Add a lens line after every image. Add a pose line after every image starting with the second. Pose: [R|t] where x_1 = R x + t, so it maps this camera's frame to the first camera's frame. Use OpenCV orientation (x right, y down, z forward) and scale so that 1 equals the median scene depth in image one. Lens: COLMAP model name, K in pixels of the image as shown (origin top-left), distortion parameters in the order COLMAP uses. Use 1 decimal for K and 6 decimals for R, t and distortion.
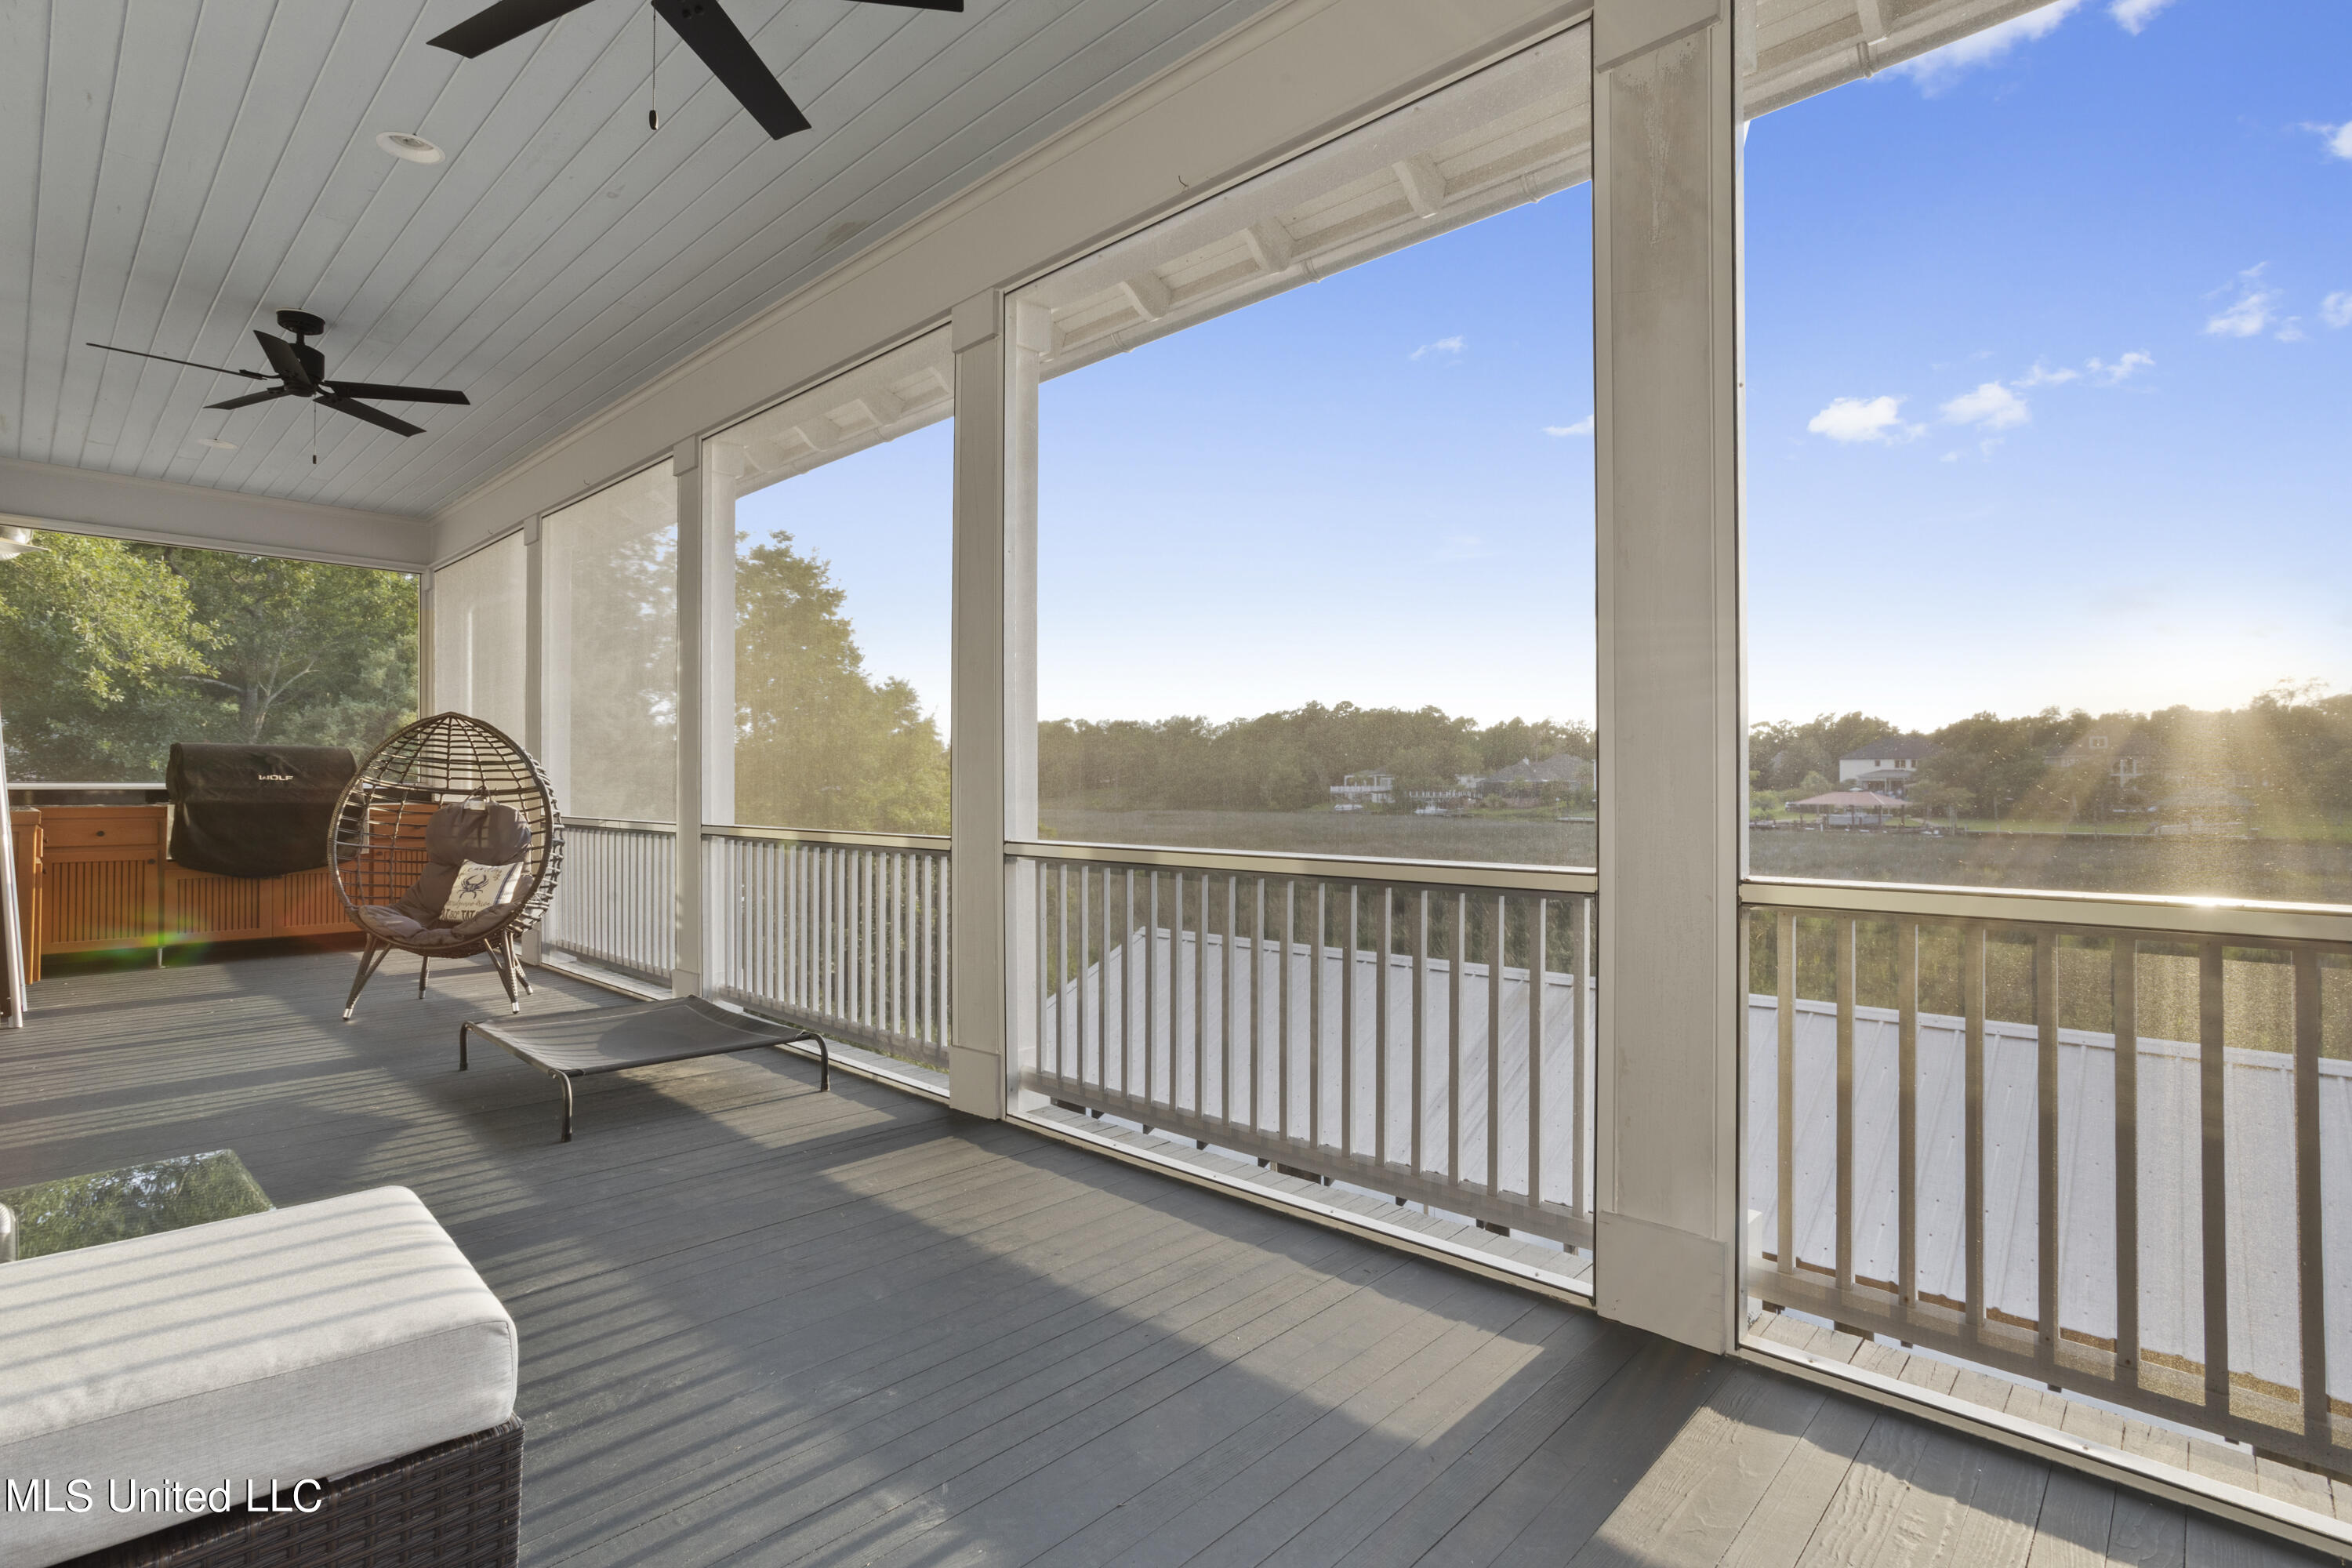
lens RADIAL K [[1121.9, 0, 1153.8], [0, 1121.9, 783.3], [0, 0, 1]] dist [0.004697, -0.005062]
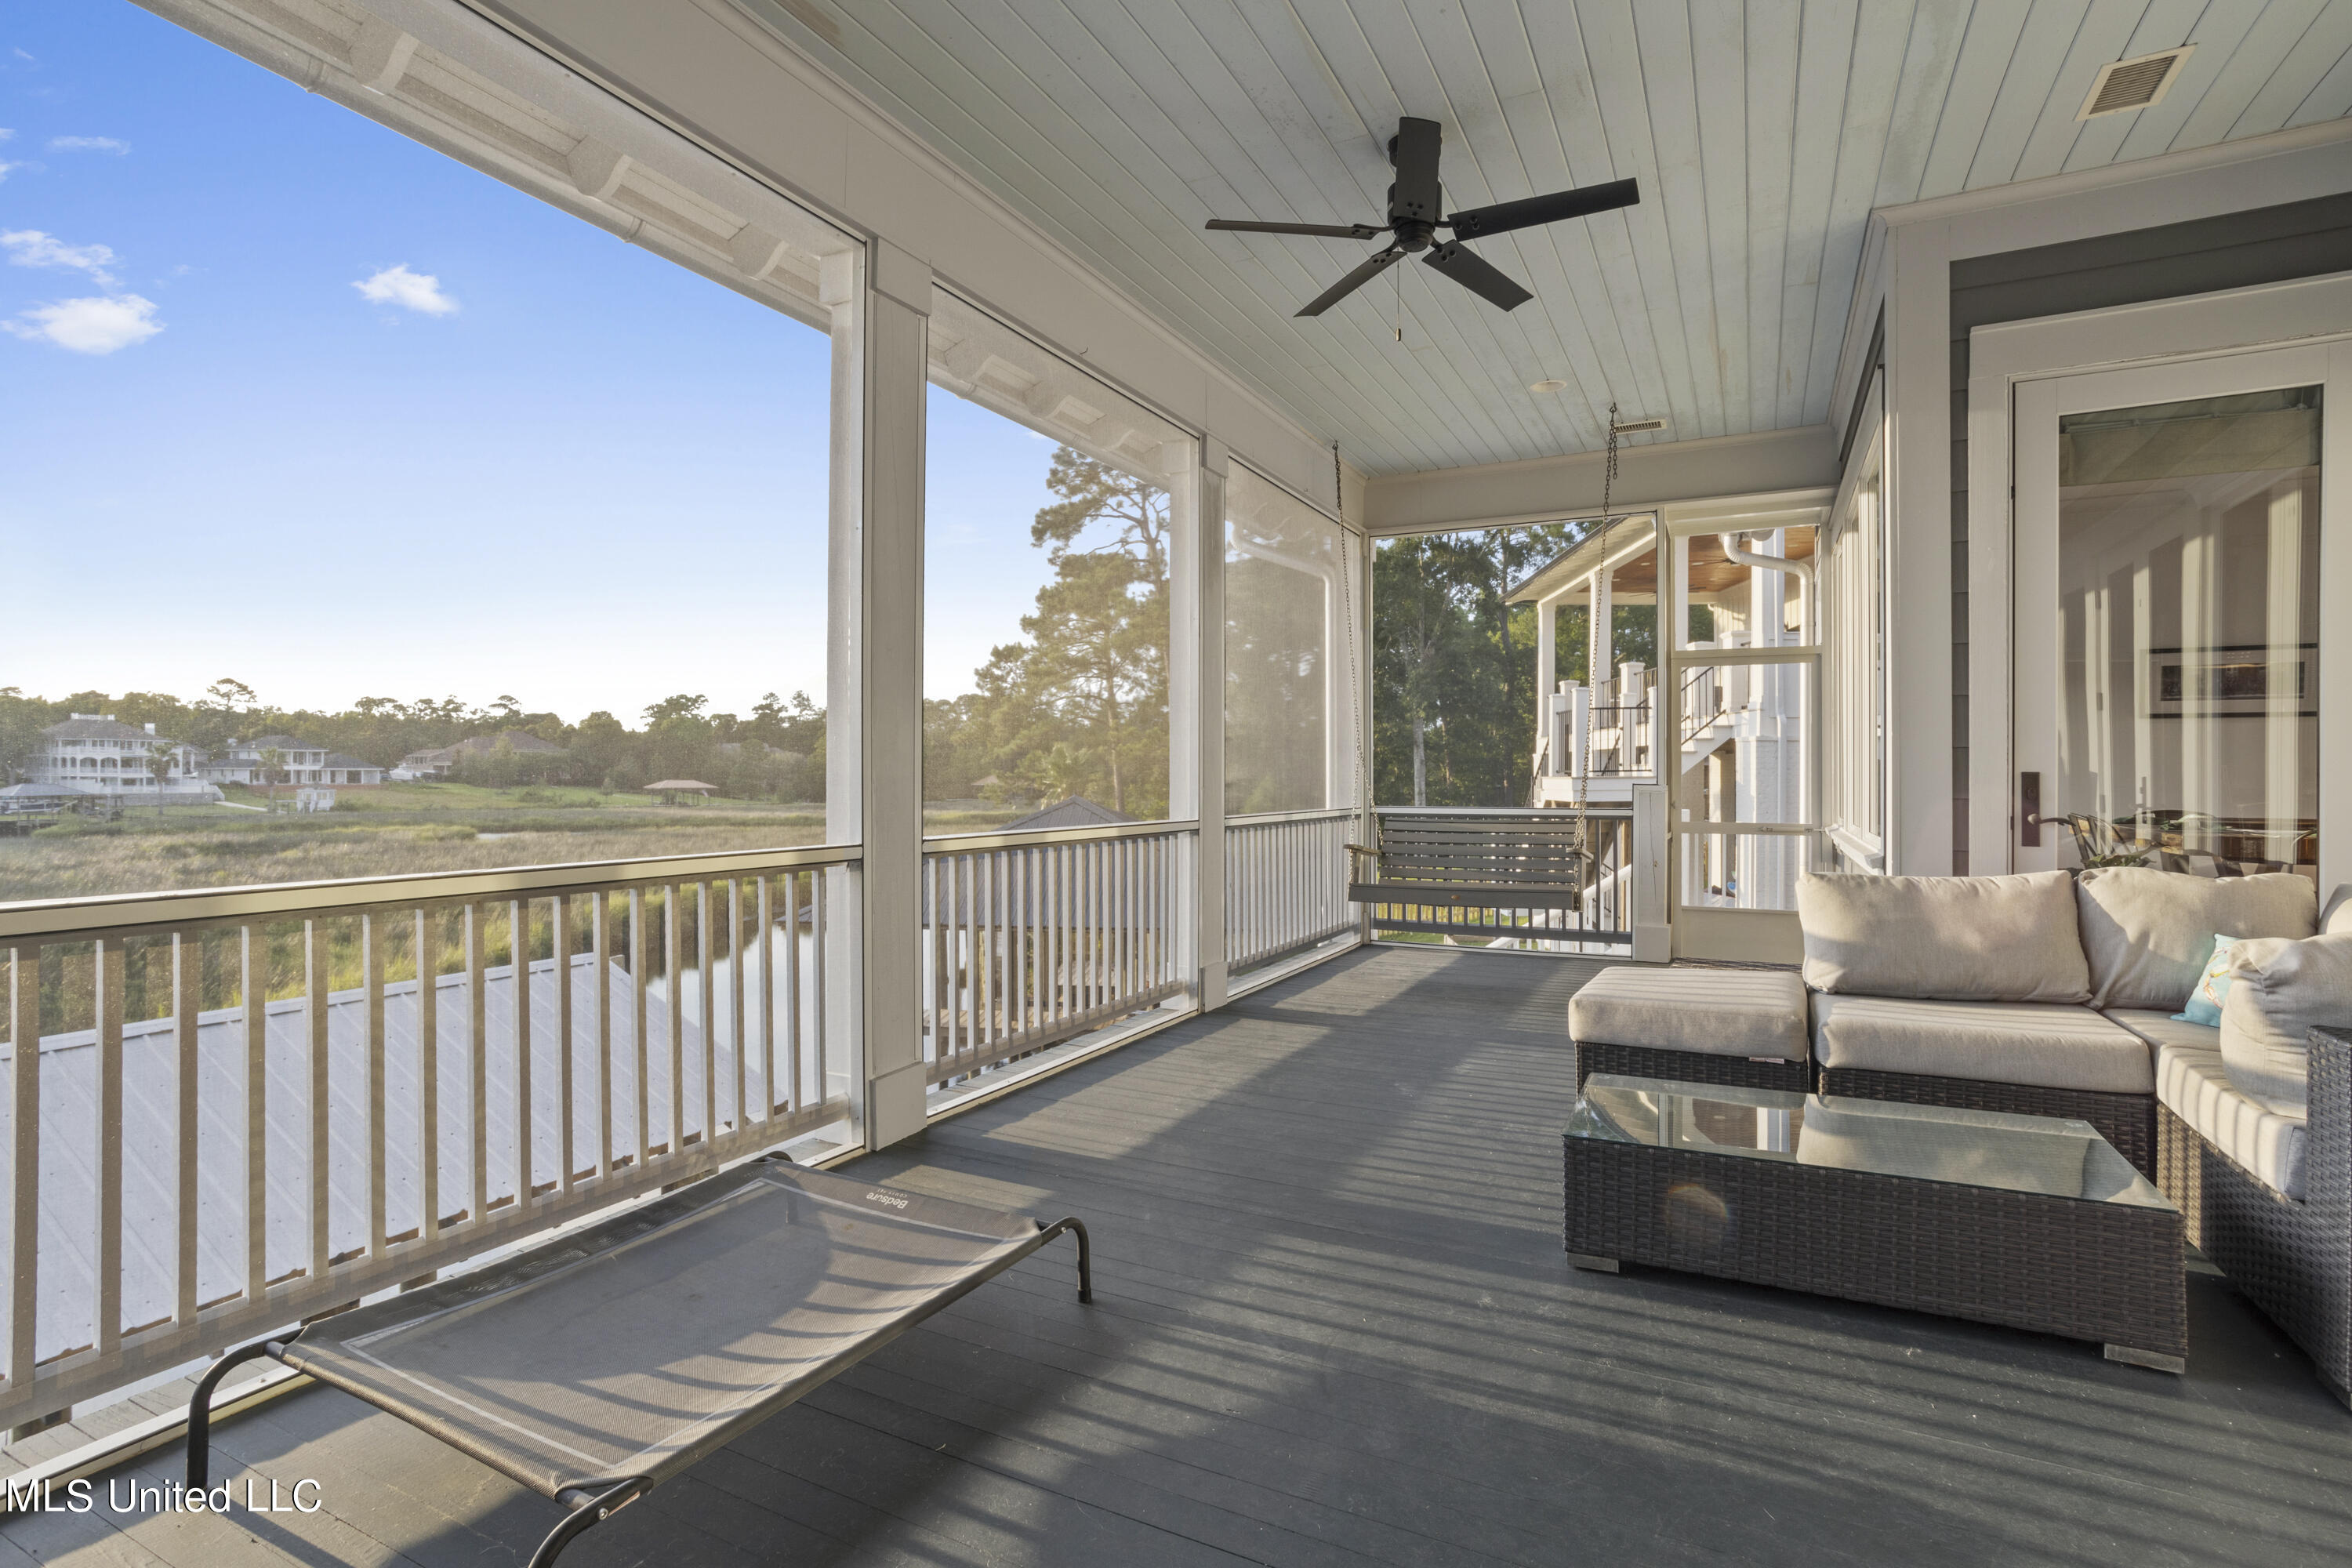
lens RADIAL K [[1121.9, 0, 1172.4], [0, 1121.9, 779.5], [0, 0, 1]] dist [0.004697, -0.005062]
pose [[-0.285497, 0.001196, 0.958379, -1.285874], [-0.004845, 0.999985, -0.002691, 0.003788], [-0.958367, -0.005412, -0.285487, 1.234143]]
